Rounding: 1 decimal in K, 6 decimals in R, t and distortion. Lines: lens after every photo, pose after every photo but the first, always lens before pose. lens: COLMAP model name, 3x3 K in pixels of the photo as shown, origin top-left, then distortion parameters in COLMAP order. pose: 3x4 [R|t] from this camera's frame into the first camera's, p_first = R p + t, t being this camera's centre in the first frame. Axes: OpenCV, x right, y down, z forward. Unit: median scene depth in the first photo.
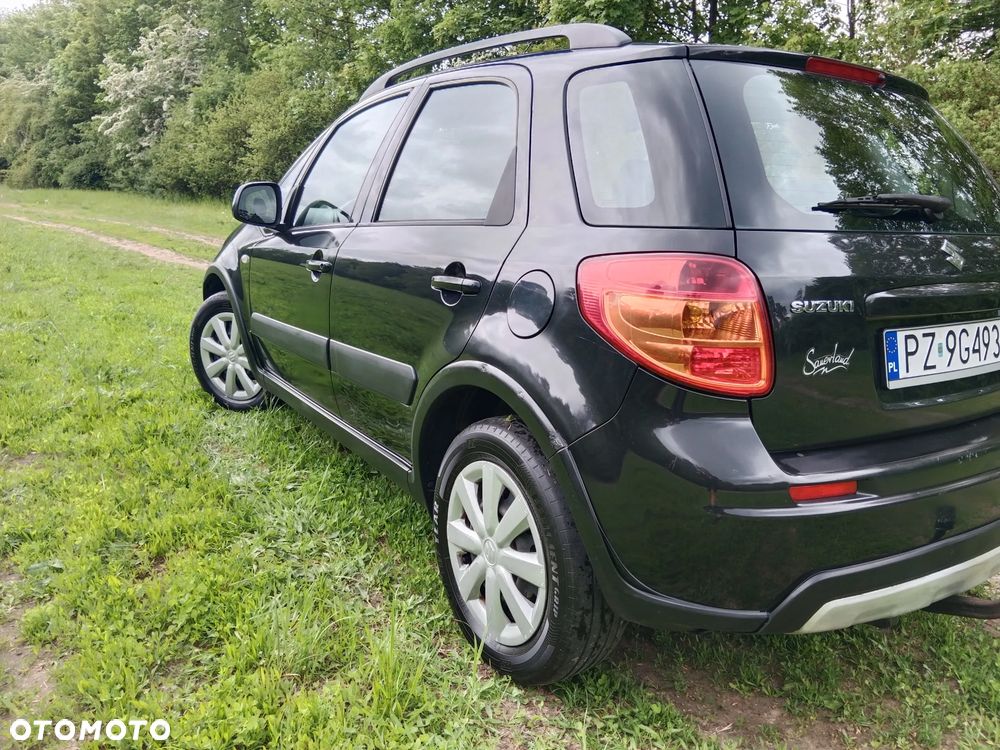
lens RADIAL K [[771.8, 0, 500.0], [0, 771.8, 375.0], [0, 0, 1]] dist [0.091973, -0.158403]
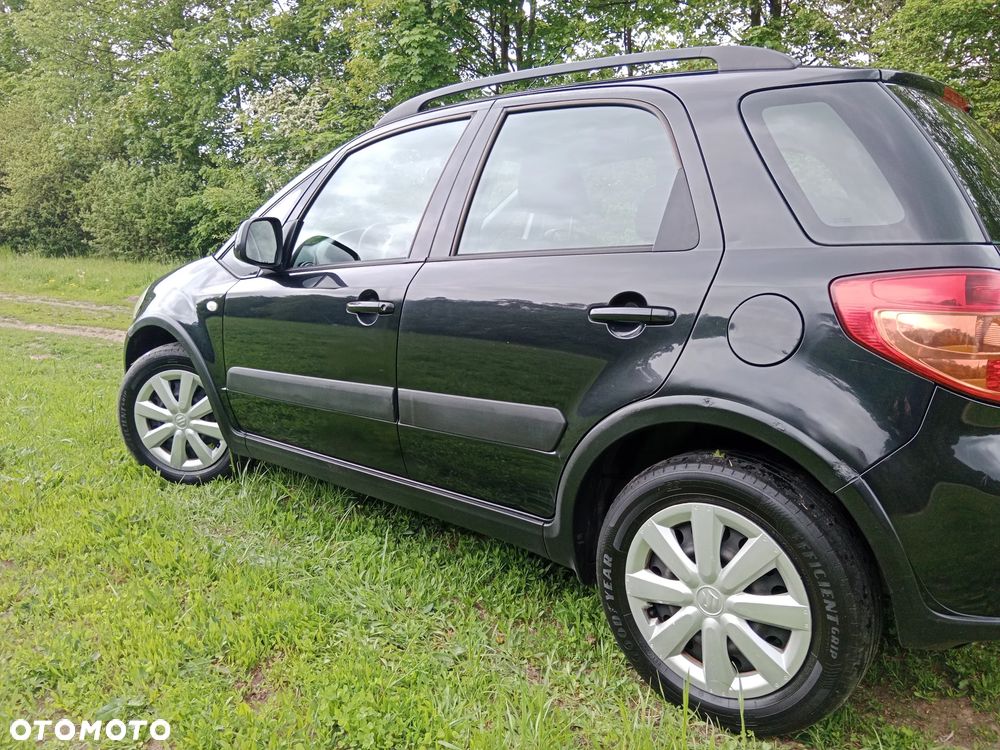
lens RADIAL K [[771.8, 0, 500.0], [0, 771.8, 375.0], [0, 0, 1]] dist [0.091973, -0.158403]
pose [[0.959357, -0.076175, 0.271720, -0.461920], [0.088074, 0.995605, -0.031848, -0.030441], [-0.268100, 0.054485, 0.961849, 0.150263]]
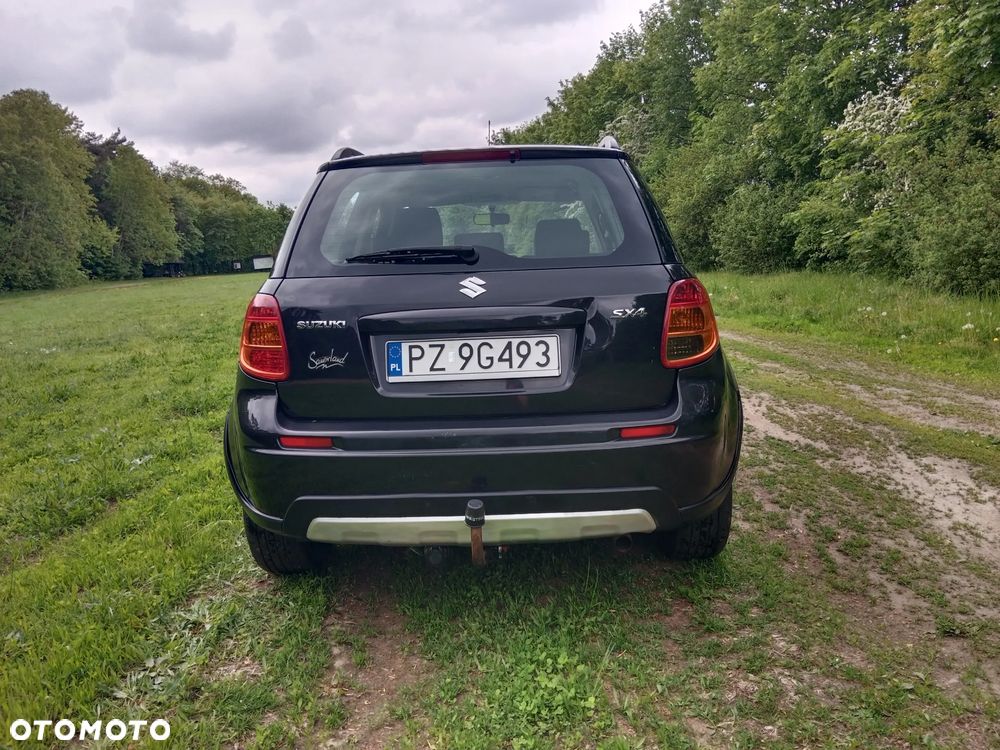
lens RADIAL K [[771.8, 0, 500.0], [0, 771.8, 375.0], [0, 0, 1]] dist [0.091973, -0.158403]
pose [[0.818646, 0.013346, -0.574144, 1.306421], [-0.056438, 0.996760, -0.057303, 0.065917], [0.571519, 0.079314, 0.816747, -0.043667]]
